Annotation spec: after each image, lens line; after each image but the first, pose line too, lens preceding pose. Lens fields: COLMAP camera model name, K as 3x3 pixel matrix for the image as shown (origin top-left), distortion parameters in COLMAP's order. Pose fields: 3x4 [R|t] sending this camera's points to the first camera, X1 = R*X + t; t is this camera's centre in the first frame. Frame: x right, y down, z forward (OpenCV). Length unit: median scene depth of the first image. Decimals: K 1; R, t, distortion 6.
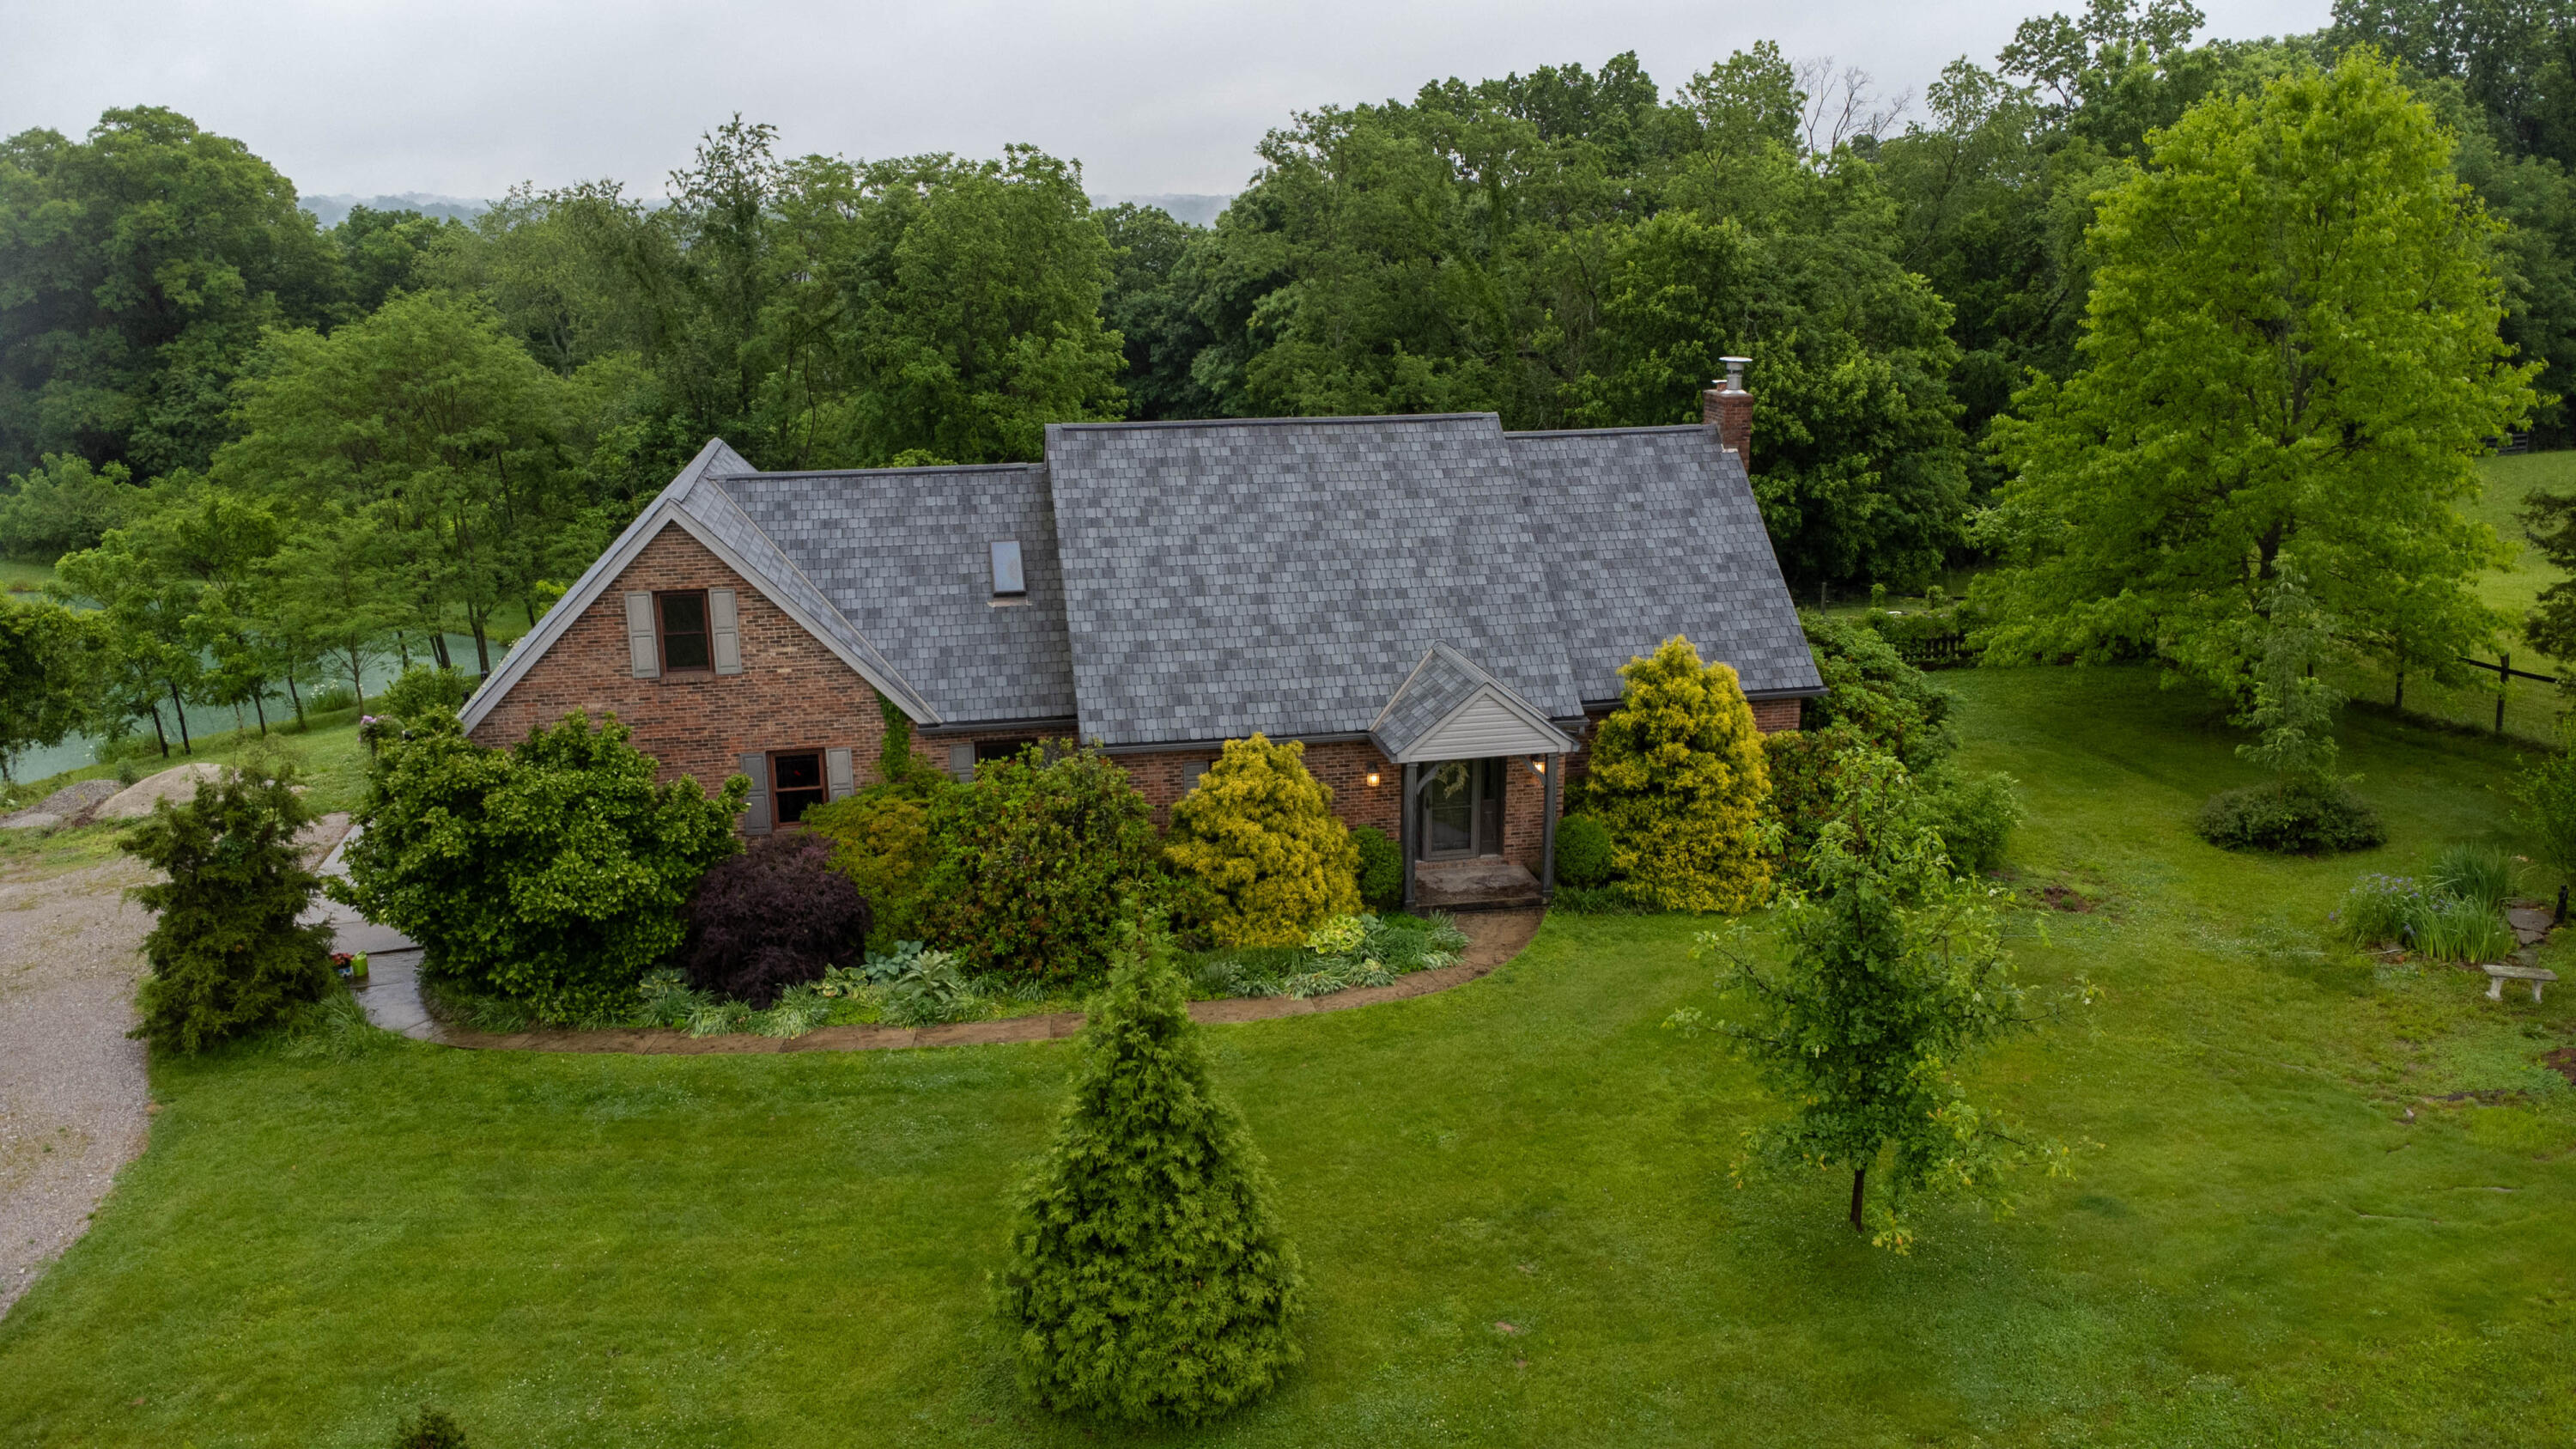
lens RADIAL K [[1837.6, 0, 1279.3], [0, 1837.6, 726.9], [0, 0, 1]] dist [0.032348, -0.040302]
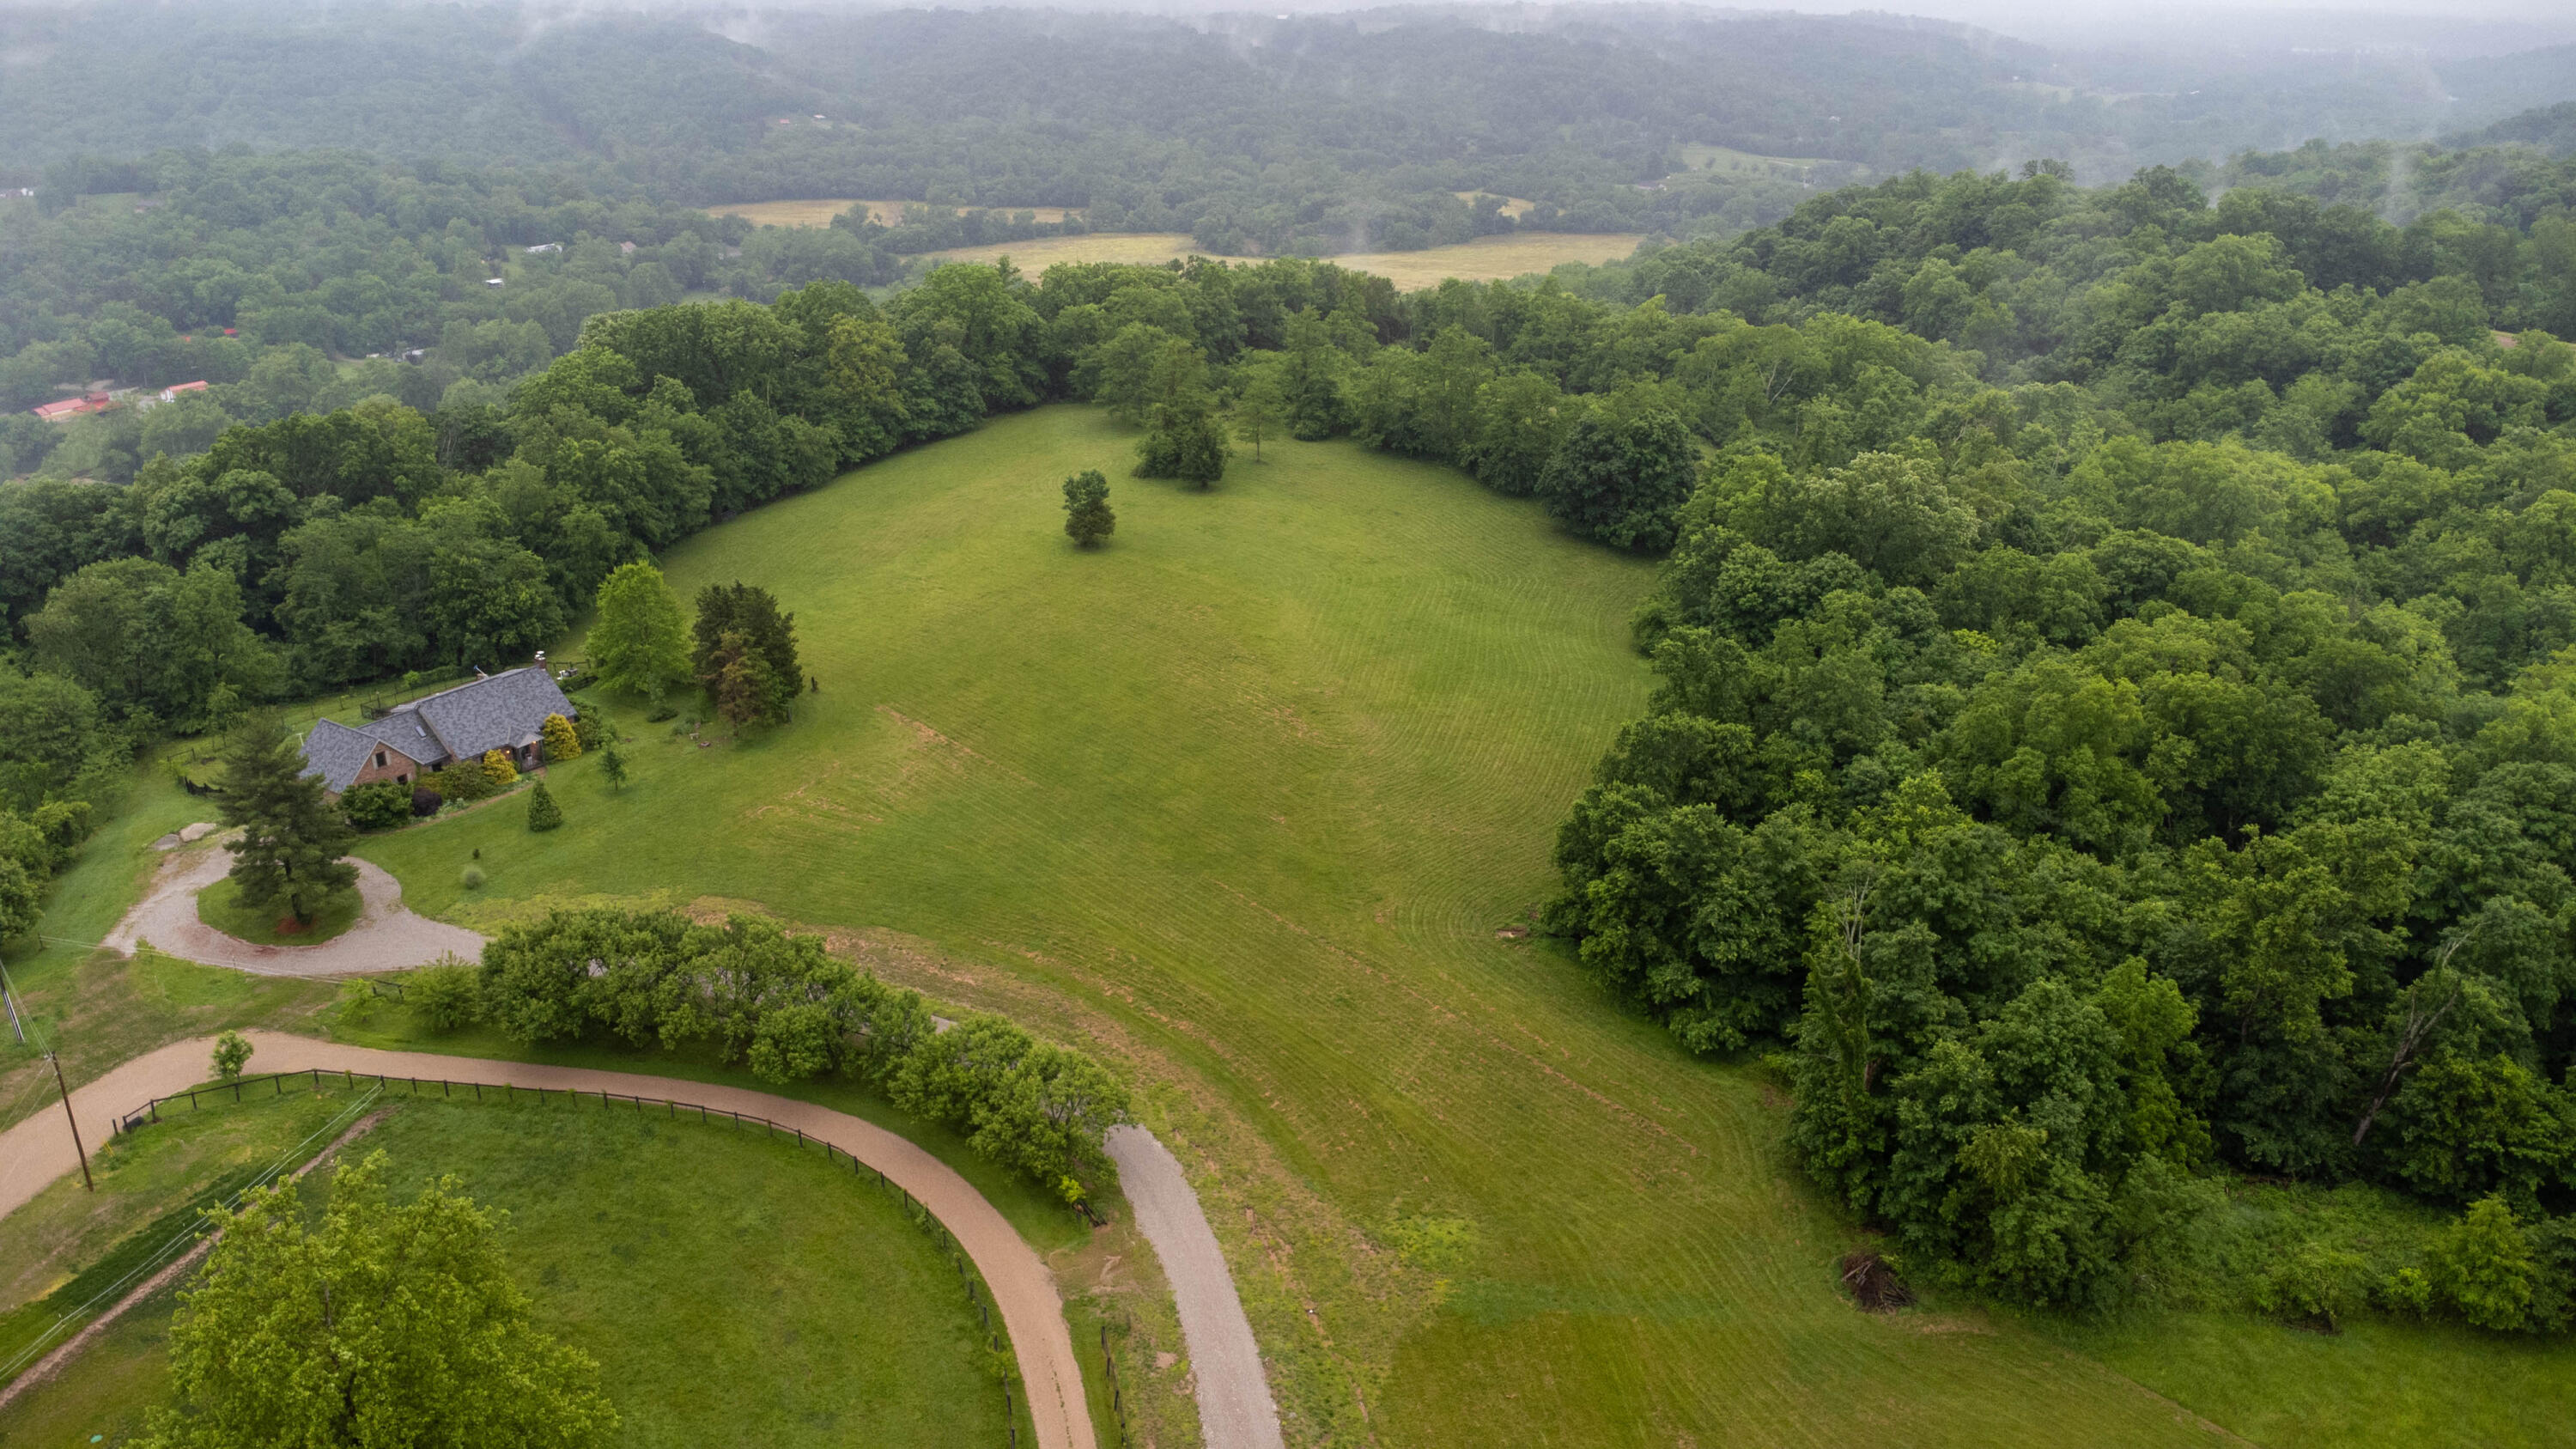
lens RADIAL K [[1837.6, 0, 1303.5], [0, 1837.6, 726.5], [0, 0, 1]] dist [0.032348, -0.040302]
pose [[0.691558, -0.259356, 0.674153, -2.104365], [0.170827, 0.965563, 0.196227, -0.756531], [-0.701830, -0.020539, 0.712048, -4.846807]]
